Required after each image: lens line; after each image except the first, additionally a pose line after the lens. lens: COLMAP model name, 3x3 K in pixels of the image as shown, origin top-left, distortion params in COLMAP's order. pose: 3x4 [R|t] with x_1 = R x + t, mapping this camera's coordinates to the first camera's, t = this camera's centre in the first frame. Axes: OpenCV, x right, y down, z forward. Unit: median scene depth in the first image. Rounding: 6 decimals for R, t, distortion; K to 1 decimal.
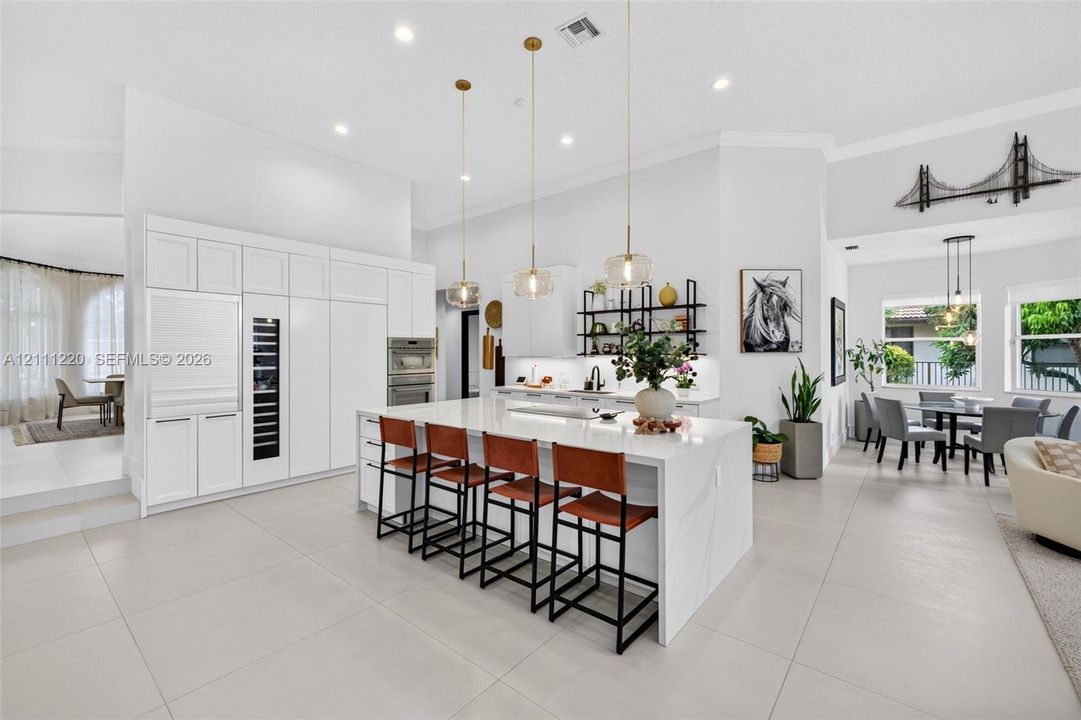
lens RADIAL K [[436.8, 0, 544.8], [0, 436.8, 349.8], [0, 0, 1]] dist [-0.000142, 0.000336]
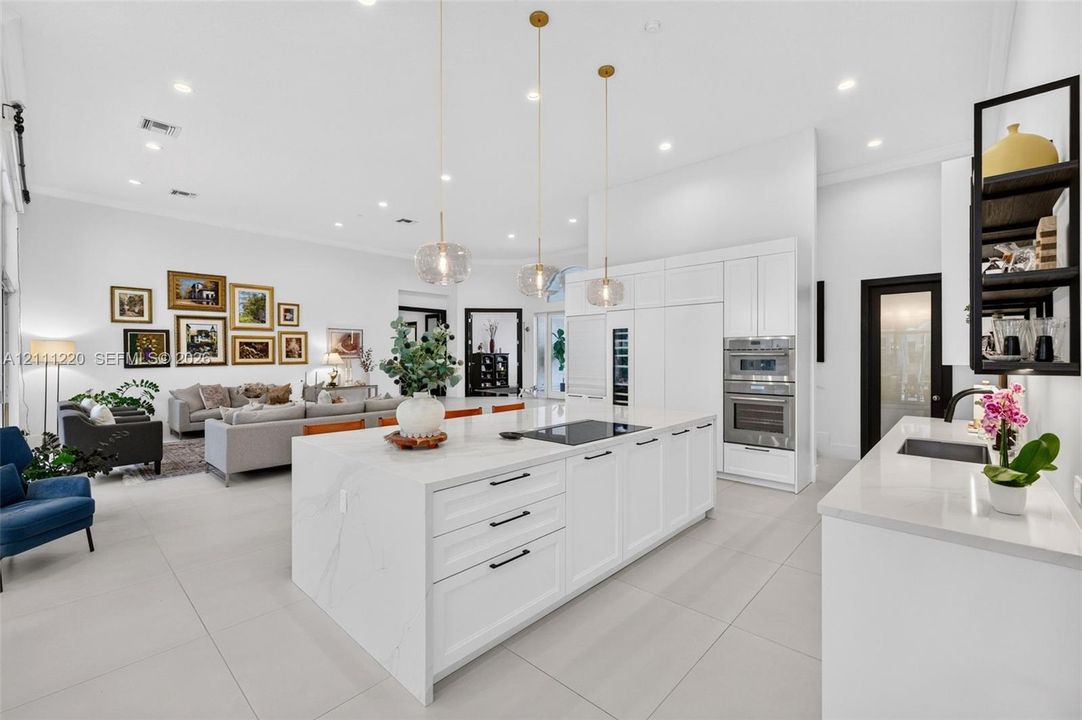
lens RADIAL K [[454.9, 0, 543.3], [0, 454.9, 357.3], [0, 0, 1]] dist [0.003904, -0.000797]
pose [[-0.044808, 0.008235, -0.998962, 0.641824], [0.001806, 0.999965, 0.008162, 0.002931], [0.998994, -0.001439, -0.044821, 0.719364]]
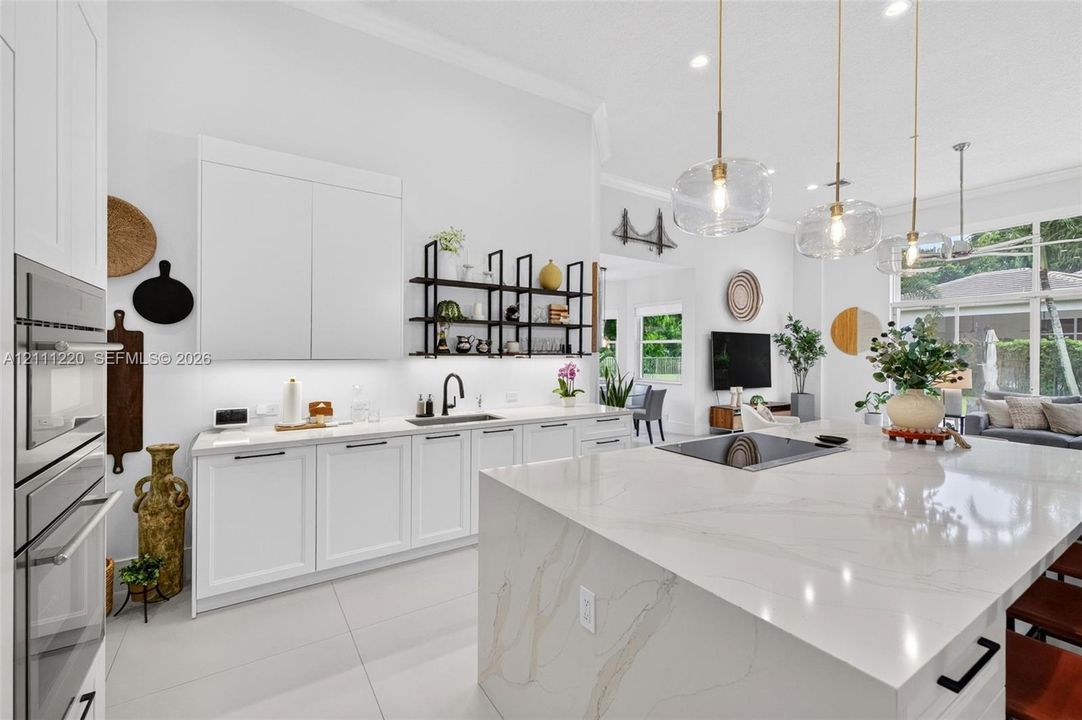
lens RADIAL K [[454.9, 0, 535.7], [0, 454.9, 355.9], [0, 0, 1]] dist [0.003904, -0.000797]
pose [[0.303249, -0.003917, 0.952903, -0.496802], [-0.010451, 0.999918, 0.007436, 0.008210], [-0.952854, -0.012214, 0.303183, 0.814246]]
